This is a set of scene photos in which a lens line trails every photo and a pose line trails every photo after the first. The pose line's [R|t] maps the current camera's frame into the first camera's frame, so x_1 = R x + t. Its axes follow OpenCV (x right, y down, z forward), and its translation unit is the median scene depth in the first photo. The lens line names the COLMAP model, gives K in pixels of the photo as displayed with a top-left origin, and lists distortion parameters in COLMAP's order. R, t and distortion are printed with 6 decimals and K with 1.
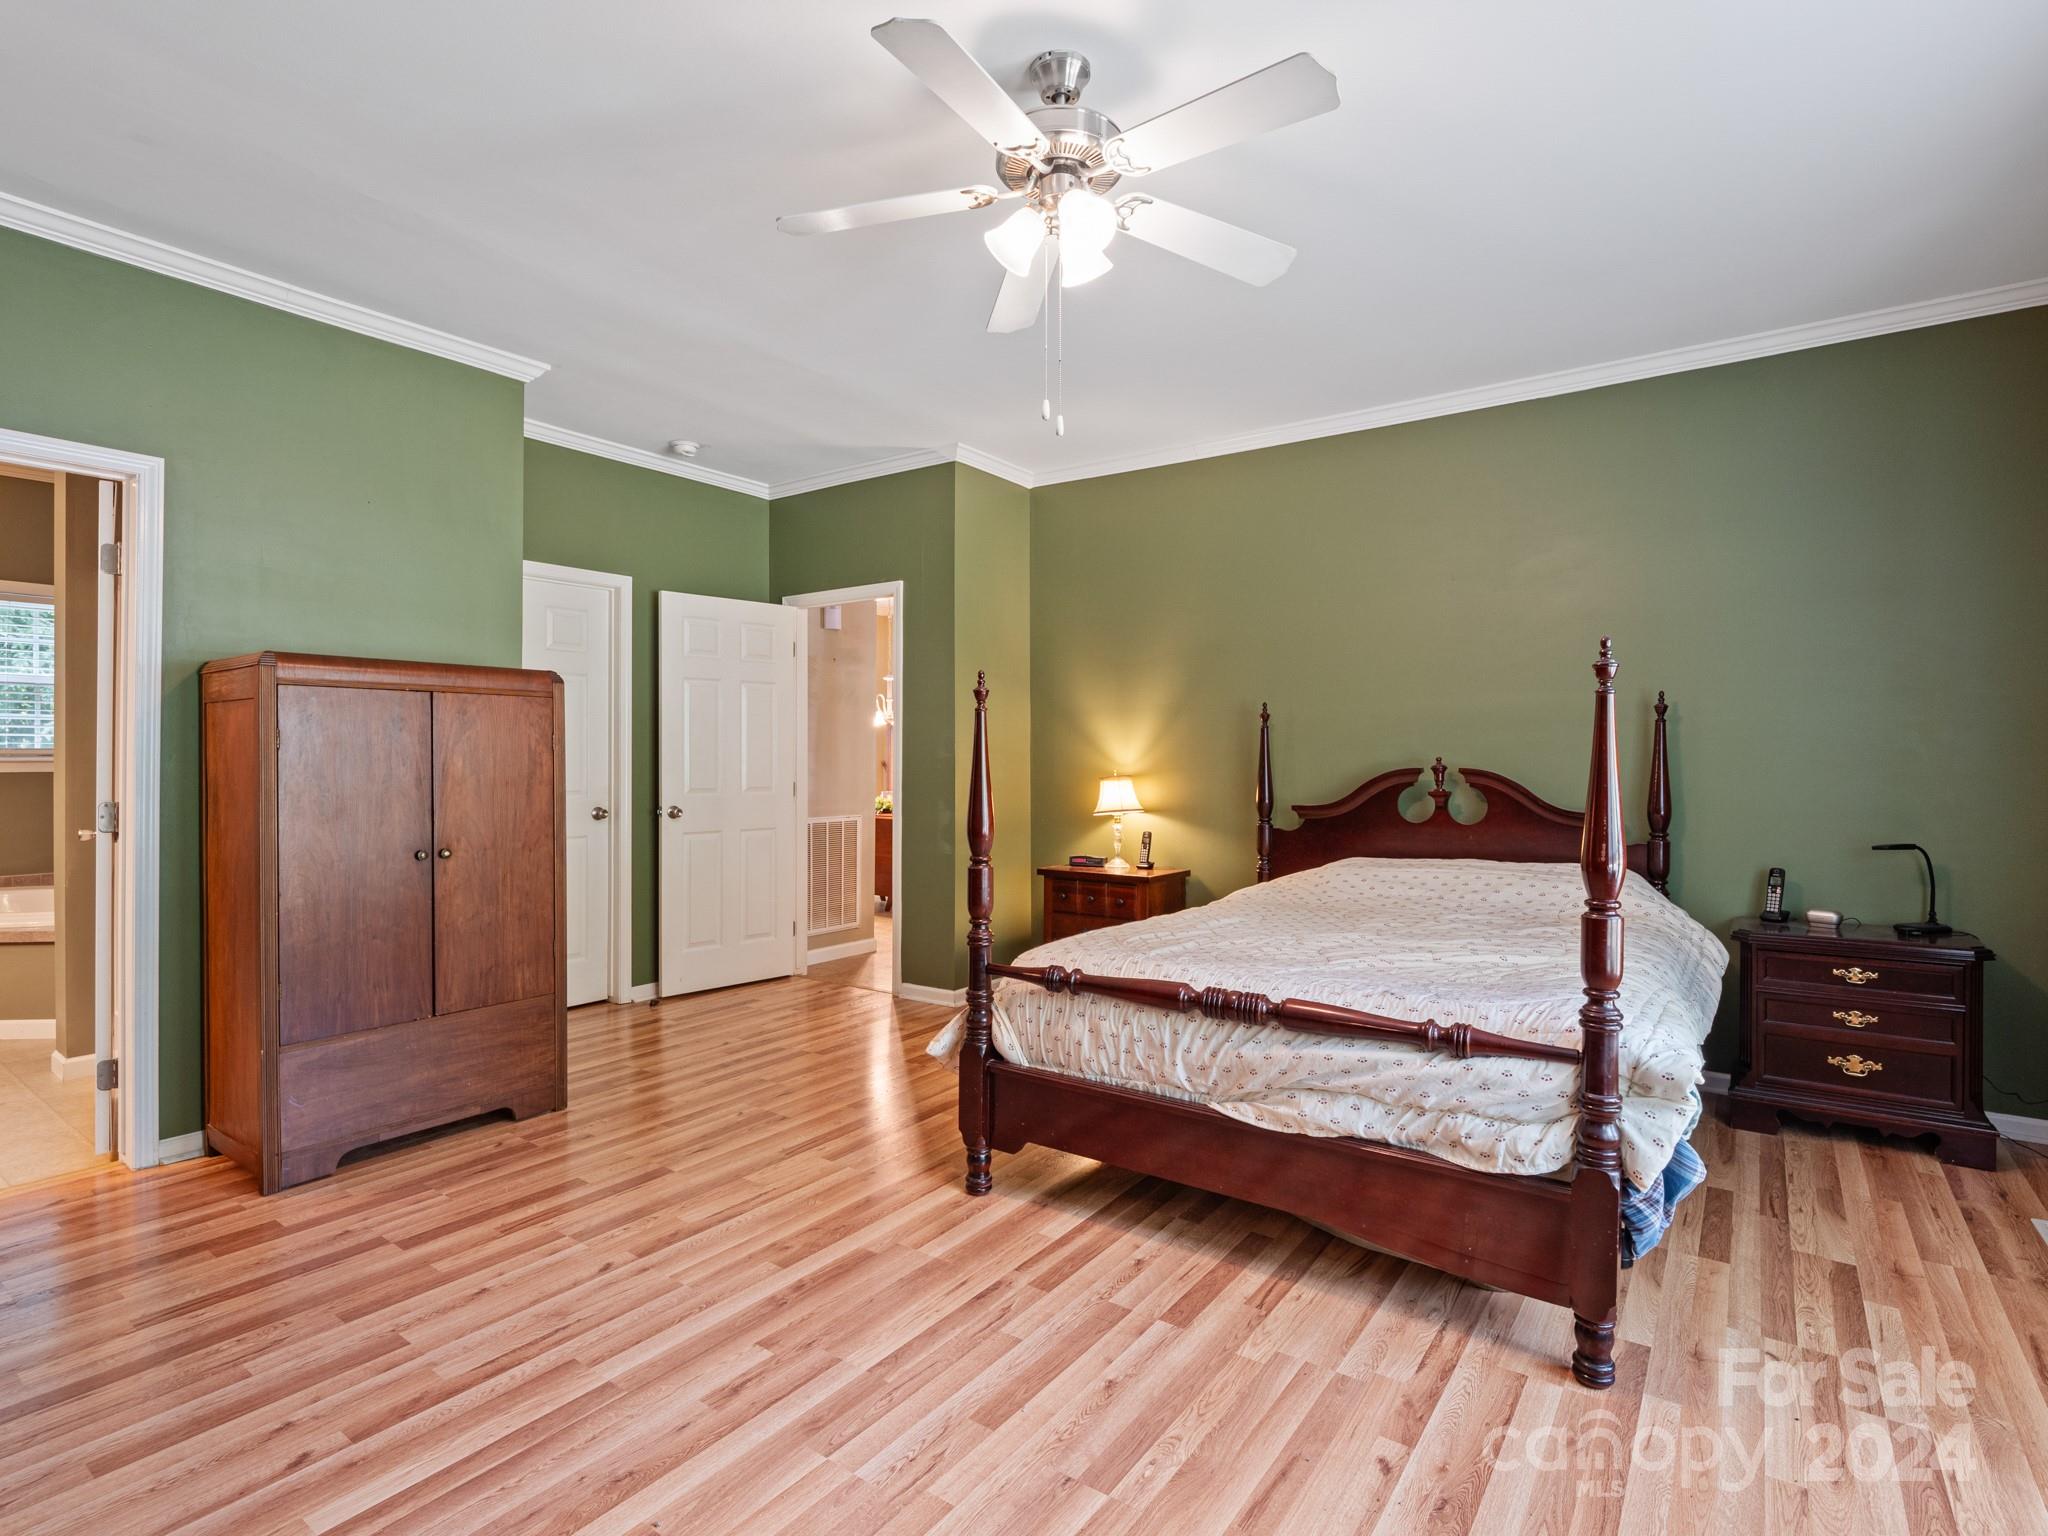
lens RADIAL K [[1011.0, 0, 1030.2], [0, 1011.0, 773.5], [0, 0, 1]] dist [-0.014800, -0.000585]
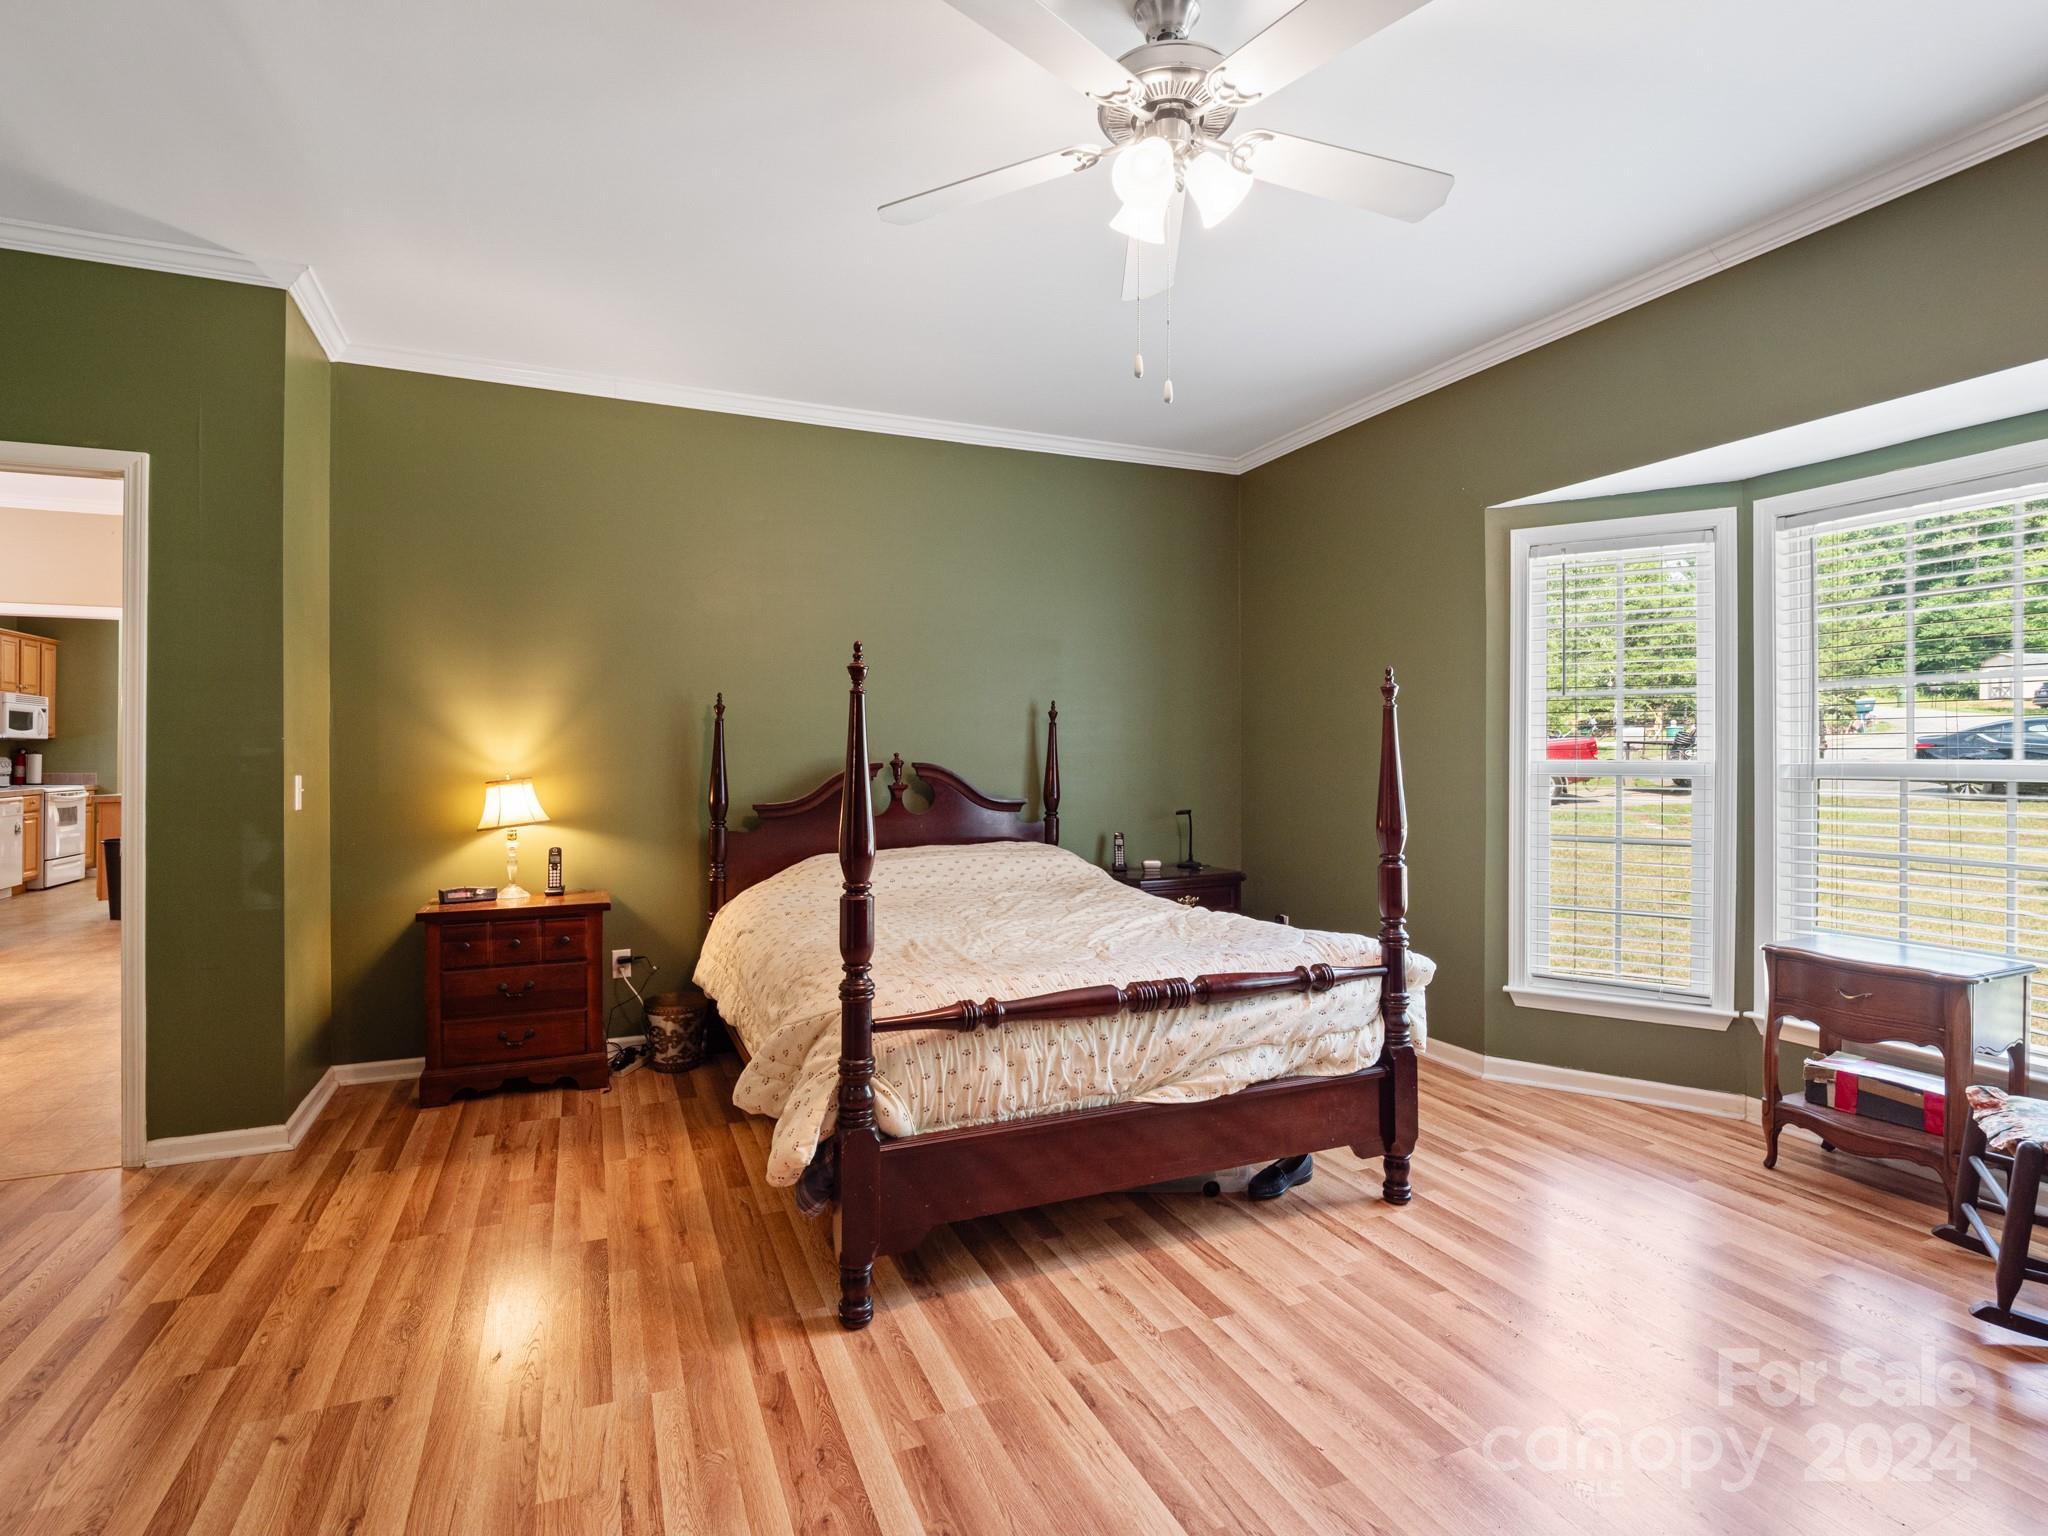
lens RADIAL K [[1012.1, 0, 991.5], [0, 1012.1, 757.3], [0, 0, 1]] dist [-0.012784, -0.000242]
pose [[0.536865, -0.006572, 0.843643, -0.714810], [0.016823, 0.999854, -0.002916, -0.010581], [-0.843501, 0.015758, 0.536897, 0.556885]]
